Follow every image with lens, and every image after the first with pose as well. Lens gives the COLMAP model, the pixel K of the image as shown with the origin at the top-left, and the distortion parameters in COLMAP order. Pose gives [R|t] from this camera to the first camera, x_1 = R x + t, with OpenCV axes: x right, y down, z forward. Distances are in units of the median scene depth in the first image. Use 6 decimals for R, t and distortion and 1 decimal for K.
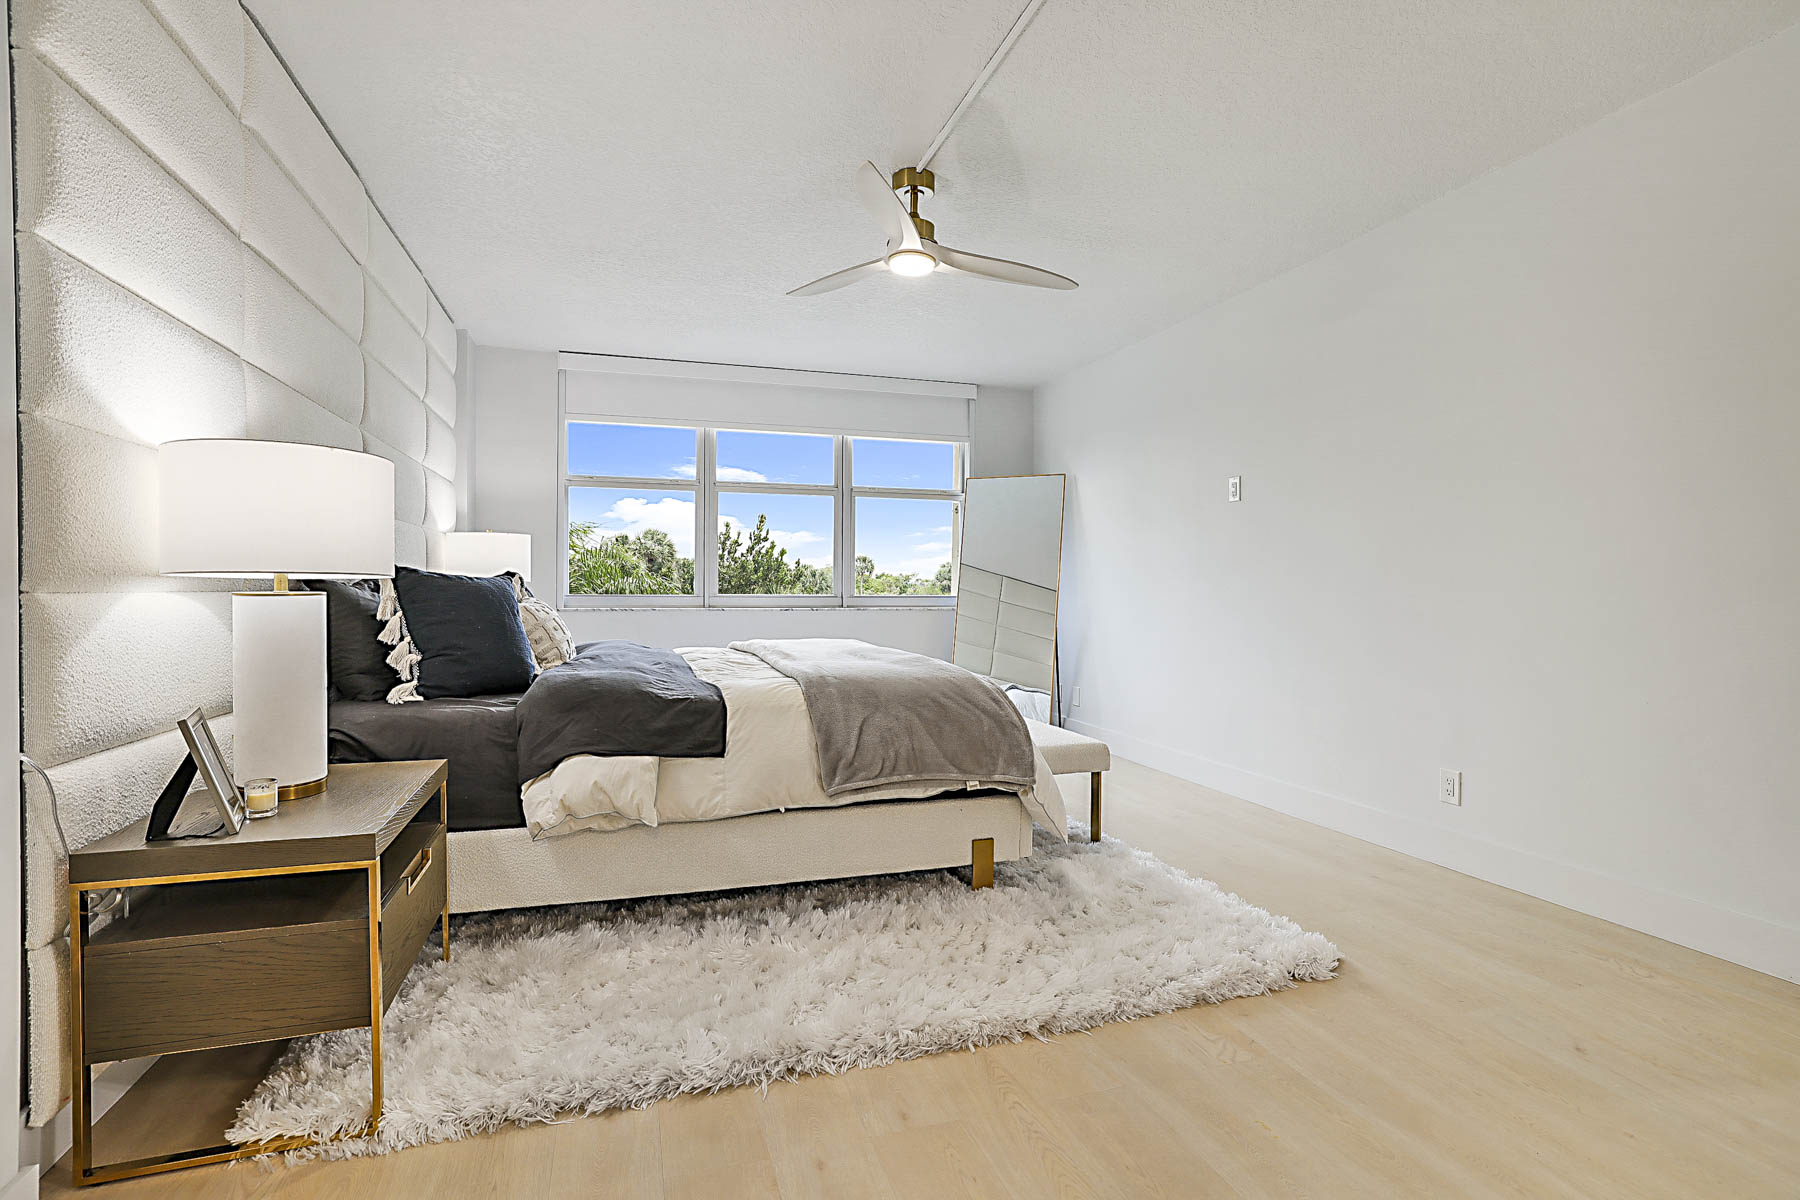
lens RADIAL K [[811.4, 0, 1005.8], [0, 811.4, 598.9], [0, 0, 1]] dist [-0.002301, -0.000136]
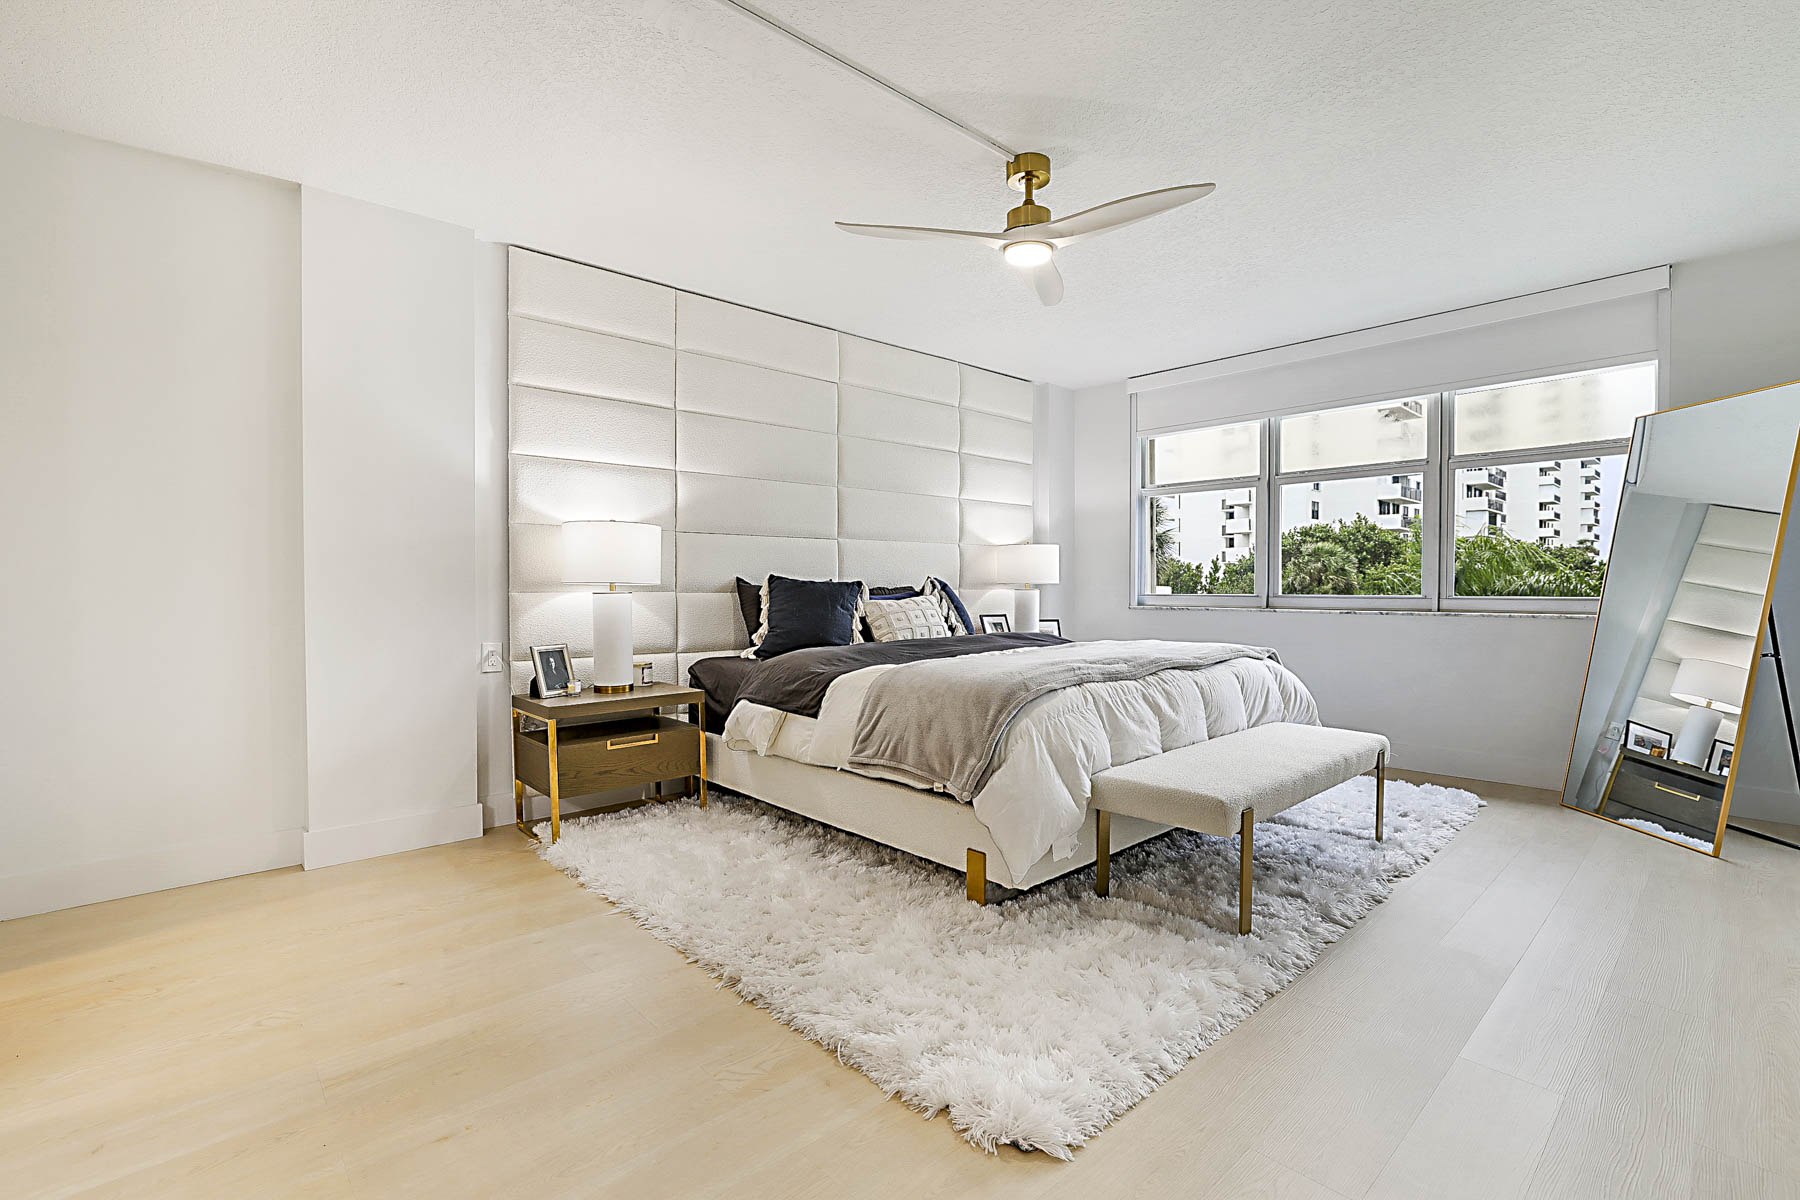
lens RADIAL K [[834.4, 0, 894.7], [0, 834.4, 595.2], [0, 0, 1]] dist [-0.048251, 0.029851]
pose [[0.394844, 0.009247, -0.918702, 0.855856], [-0.014258, 0.999891, 0.003936, -0.006081], [0.918637, 0.011545, 0.394933, 0.549170]]
